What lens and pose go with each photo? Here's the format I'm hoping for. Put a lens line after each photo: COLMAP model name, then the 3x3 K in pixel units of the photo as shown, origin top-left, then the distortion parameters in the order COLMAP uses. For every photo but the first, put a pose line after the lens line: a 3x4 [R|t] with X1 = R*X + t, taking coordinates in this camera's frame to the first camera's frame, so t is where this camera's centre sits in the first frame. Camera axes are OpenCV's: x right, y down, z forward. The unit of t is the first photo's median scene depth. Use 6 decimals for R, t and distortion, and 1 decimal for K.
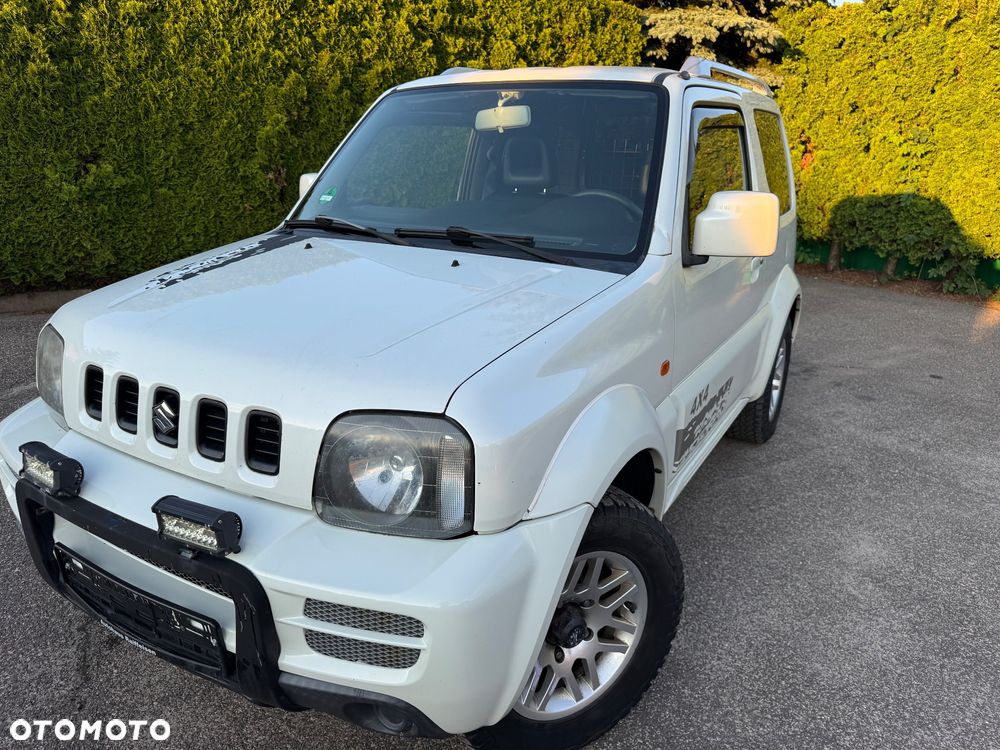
lens RADIAL K [[714.3, 0, 494.8], [0, 714.3, 377.4], [0, 0, 1]] dist [0.005766, -0.010110]
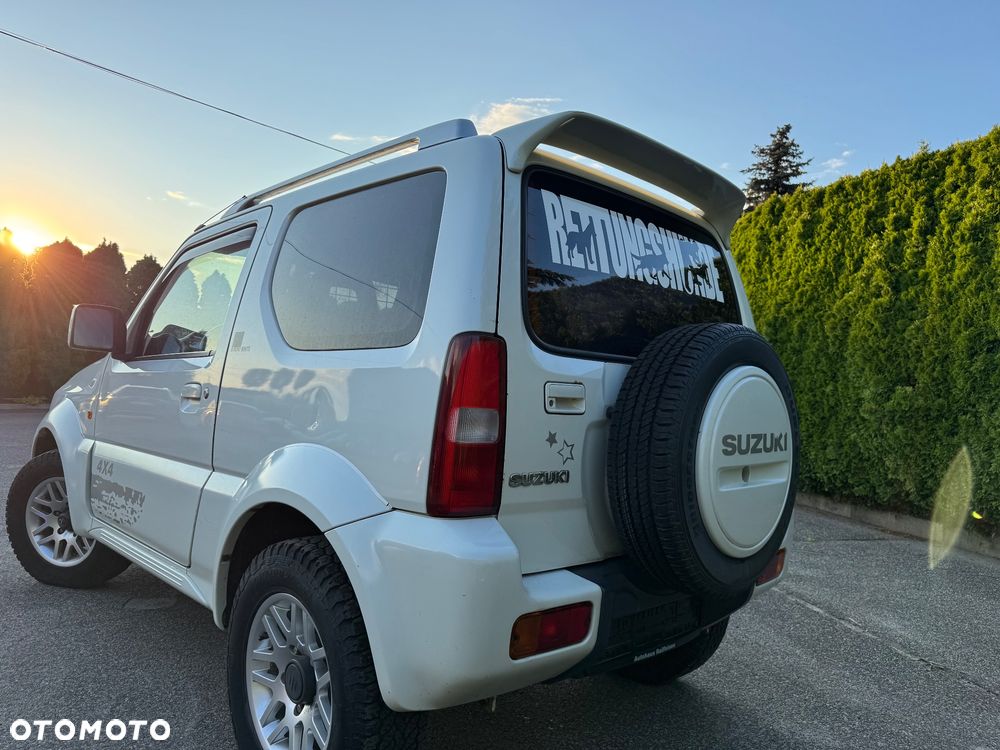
lens RADIAL K [[708.0, 0, 496.1], [0, 708.0, 375.3], [0, 0, 1]] dist [0.023269, -0.018320]
pose [[-0.279777, -0.050181, -0.958753, 0.452390], [-0.348992, 0.935633, 0.052869, -0.146507], [0.894388, 0.349389, -0.279281, 0.661072]]
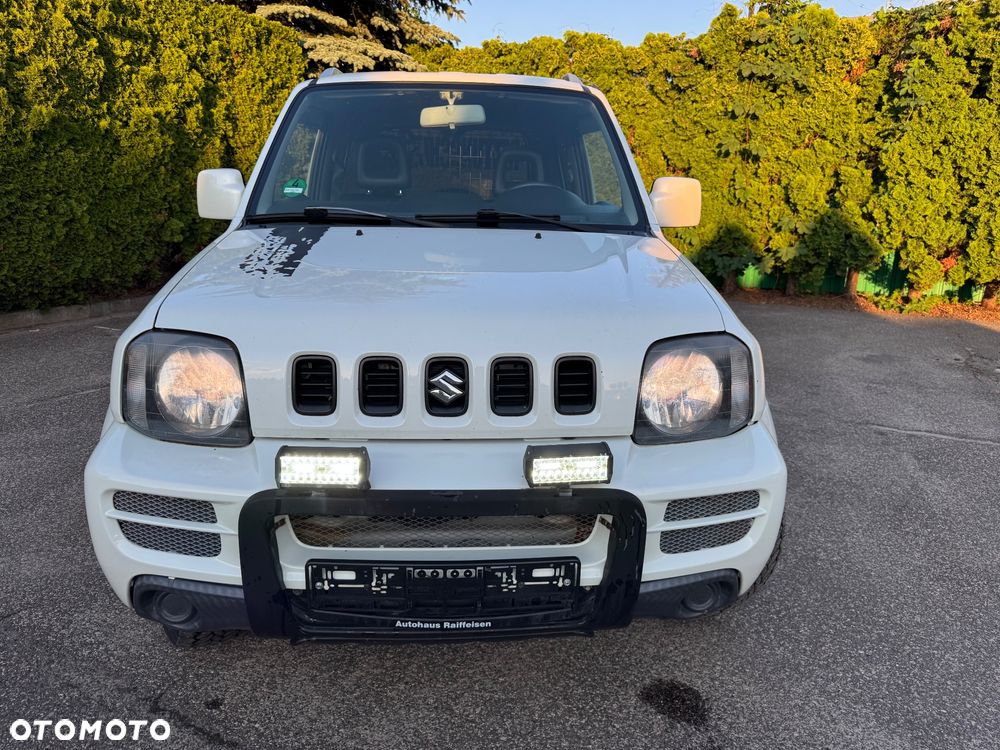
lens RADIAL K [[708.2, 0, 498.4], [0, 708.2, 371.2], [0, 0, 1]] dist [0.020088, -0.018312]
pose [[0.834629, -0.139670, 0.532810, -0.209973], [0.162681, 0.986671, 0.003810, 0.009870], [-0.526240, 0.083498, 0.846226, 0.031835]]
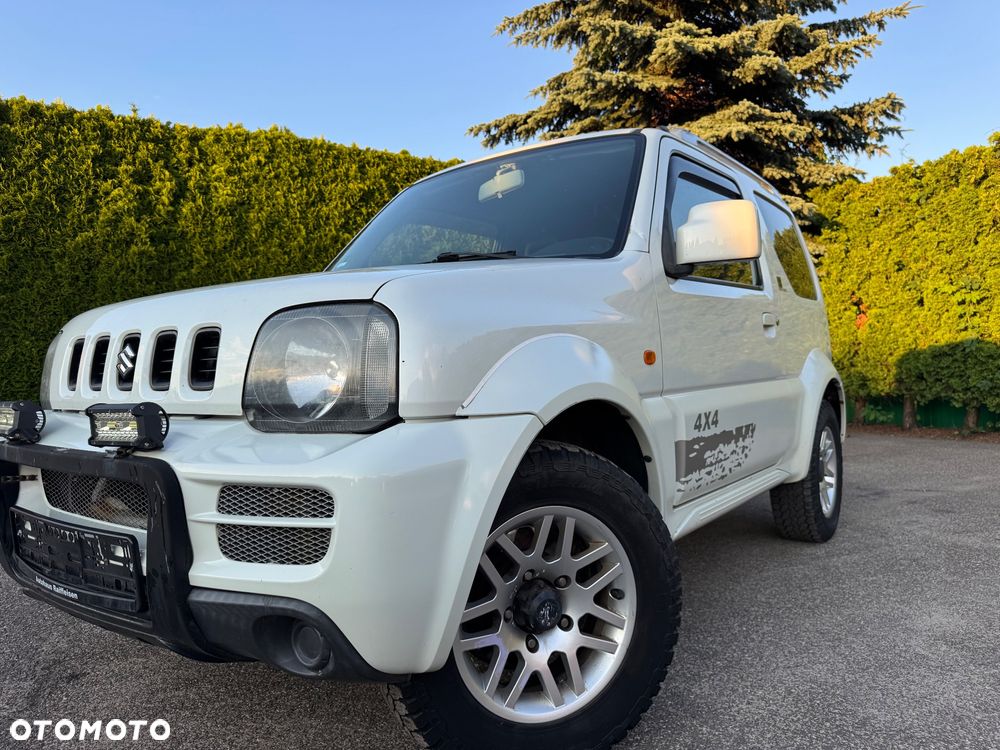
lens RADIAL K [[712.0, 0, 500.0], [0, 712.0, 375.0], [0, 0, 1]] dist [0.027875, -0.039248]
pose [[0.994180, -0.038796, -0.100500, 0.039578], [0.007056, 0.954350, -0.298607, 0.088248], [0.107497, 0.296160, 0.949070, 0.020669]]
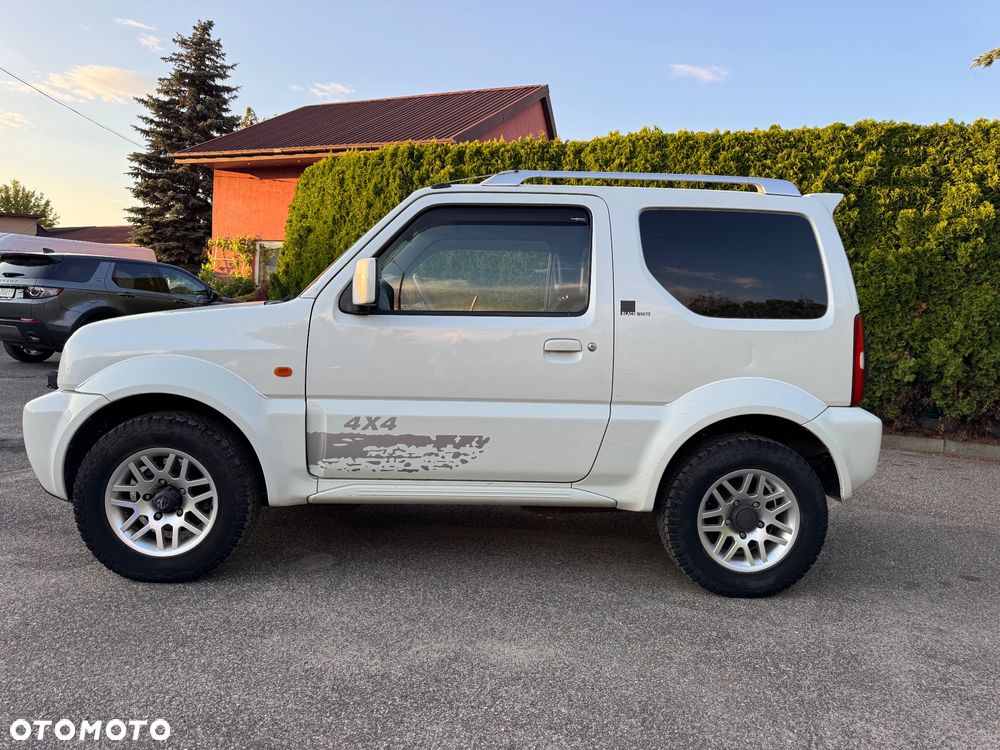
lens RADIAL K [[707.8, 0, 500.0], [0, 707.8, 375.0], [0, 0, 1]] dist [0.050867, -0.069609]
pose [[0.552861, 0.070224, -0.830309, 0.498401], [-0.283487, 0.952856, -0.108172, 0.007865], [0.783568, 0.295186, 0.546705, 0.164797]]
